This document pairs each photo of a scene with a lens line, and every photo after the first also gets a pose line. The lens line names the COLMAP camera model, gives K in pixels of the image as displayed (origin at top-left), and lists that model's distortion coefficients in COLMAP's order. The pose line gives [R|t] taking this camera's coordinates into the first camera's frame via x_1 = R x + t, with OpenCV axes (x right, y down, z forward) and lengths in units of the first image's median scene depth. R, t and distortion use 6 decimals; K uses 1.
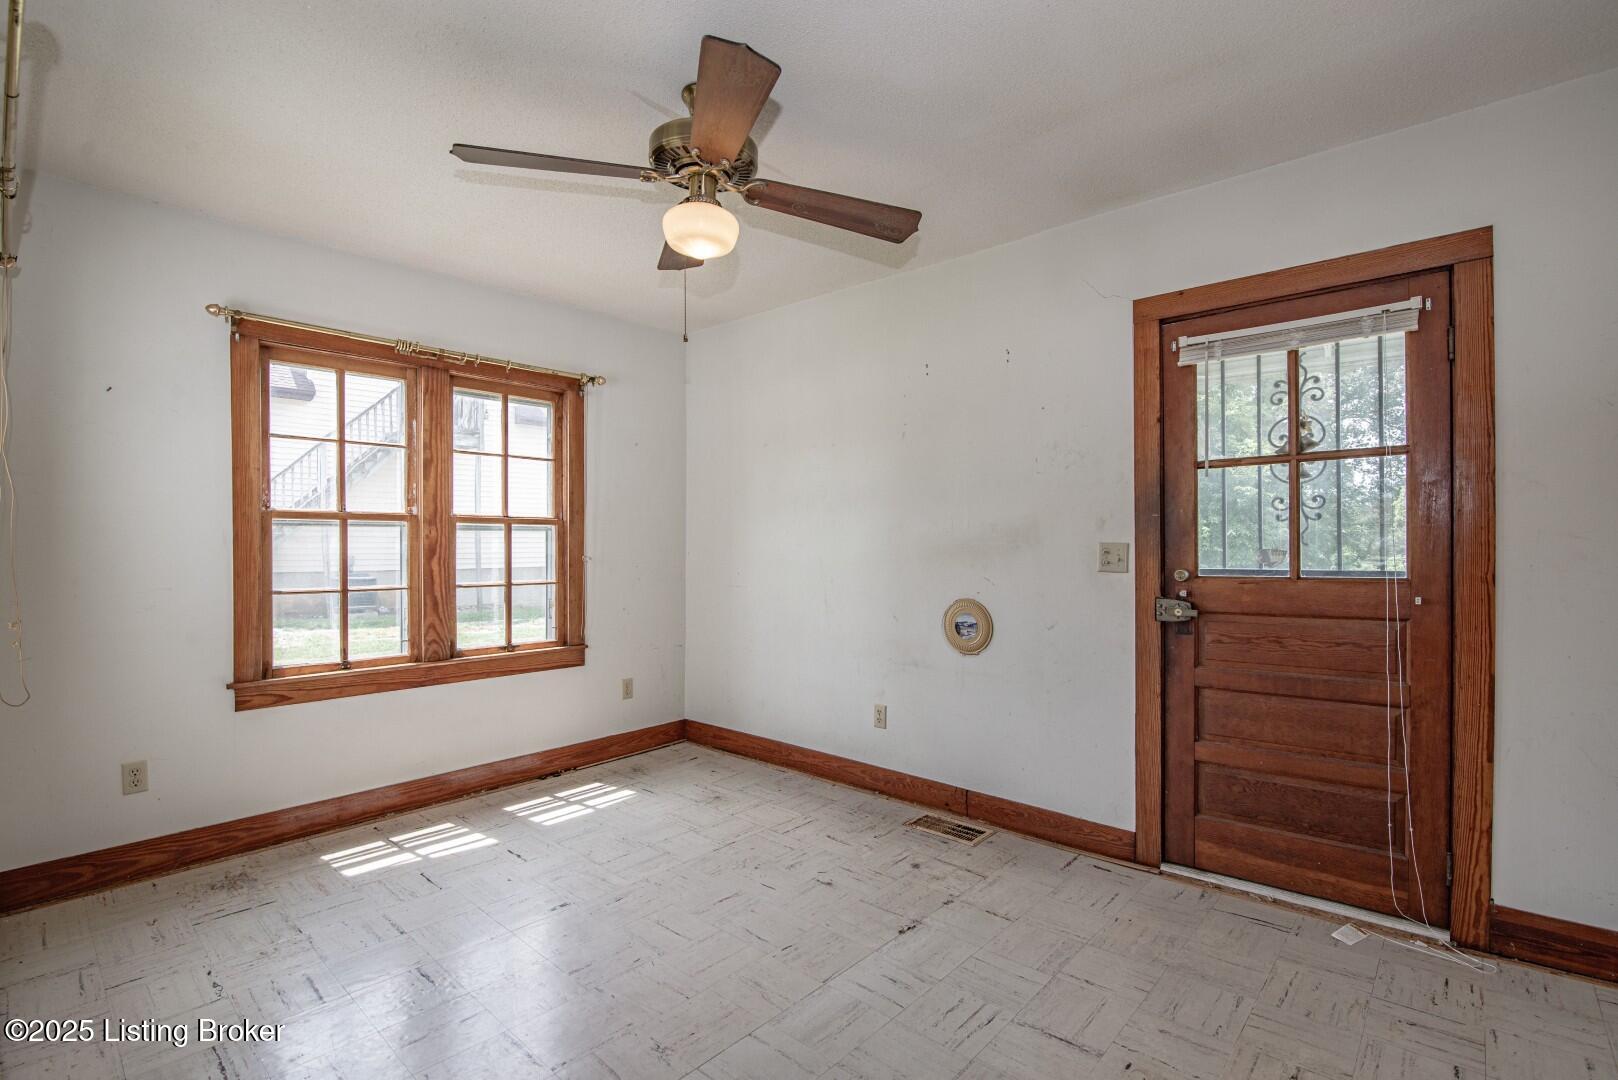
lens RADIAL K [[746.6, 0, 809.3], [0, 746.6, 546.9], [0, 0, 1]] dist [-0.018245, 0.000469]
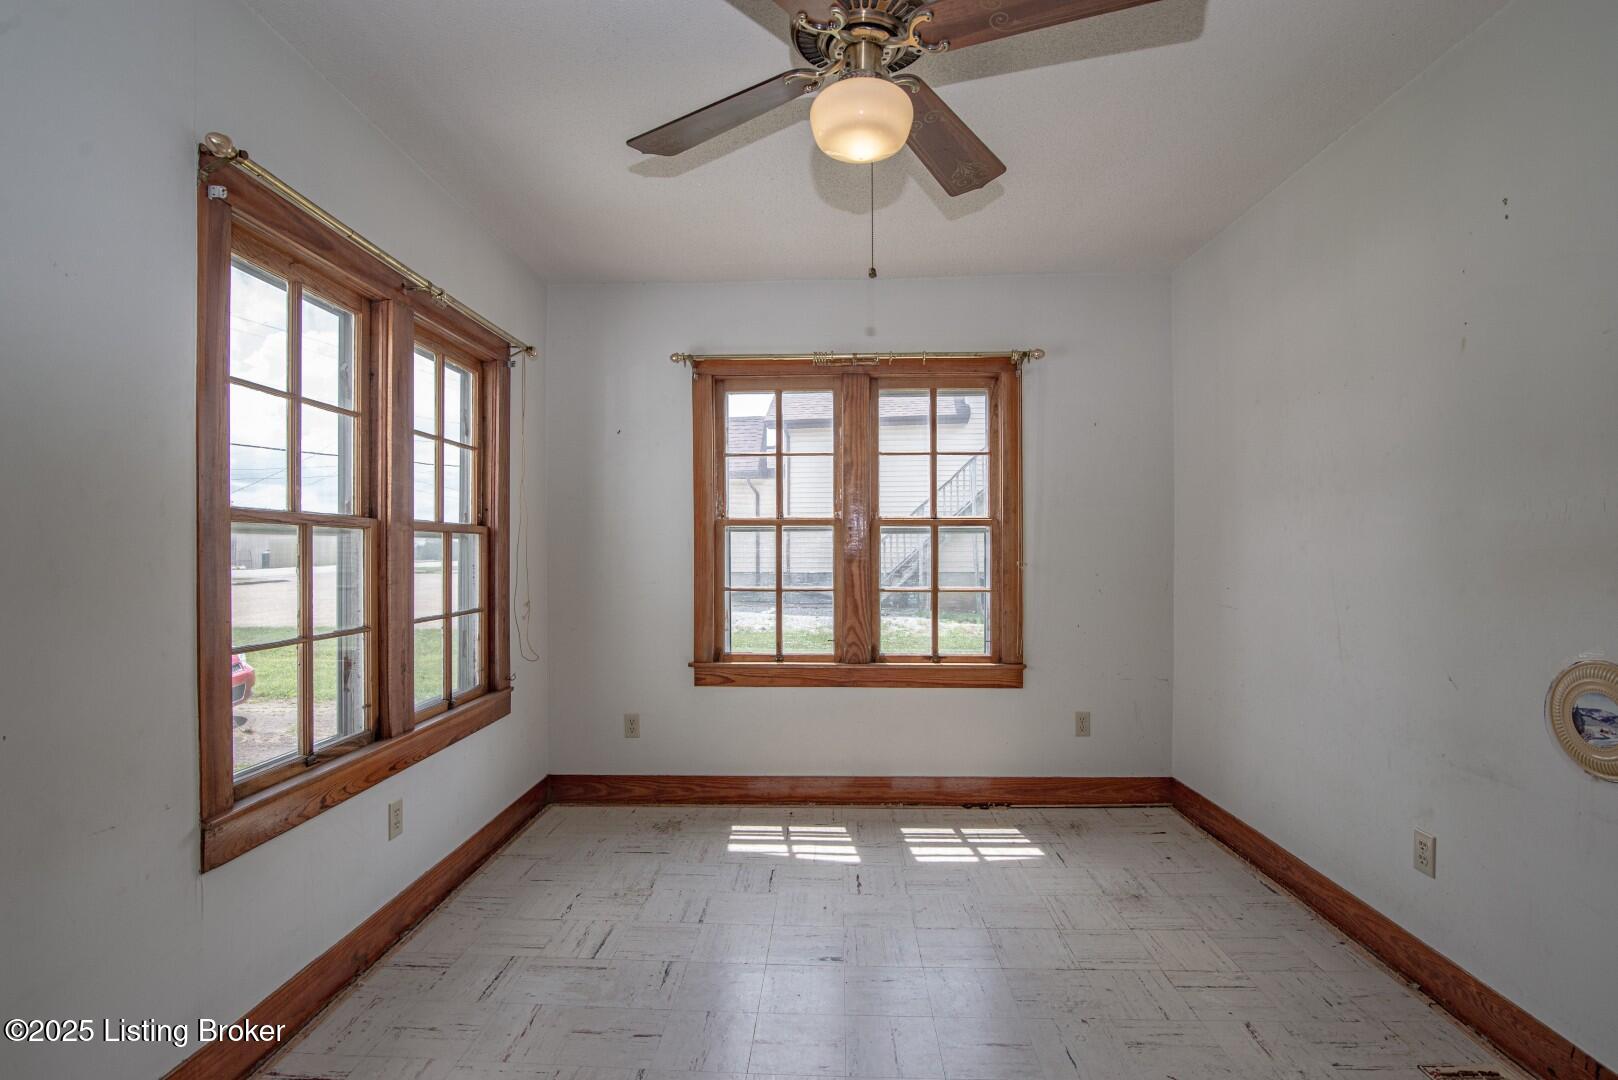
lens RADIAL K [[746.6, 0, 809.3], [0, 746.6, 546.9], [0, 0, 1]] dist [-0.018245, 0.000469]
pose [[0.637280, -0.001933, -0.770630, 0.235559], [-0.002052, 0.999989, -0.004206, -0.000209], [0.770630, 0.004262, 0.637269, 0.300005]]
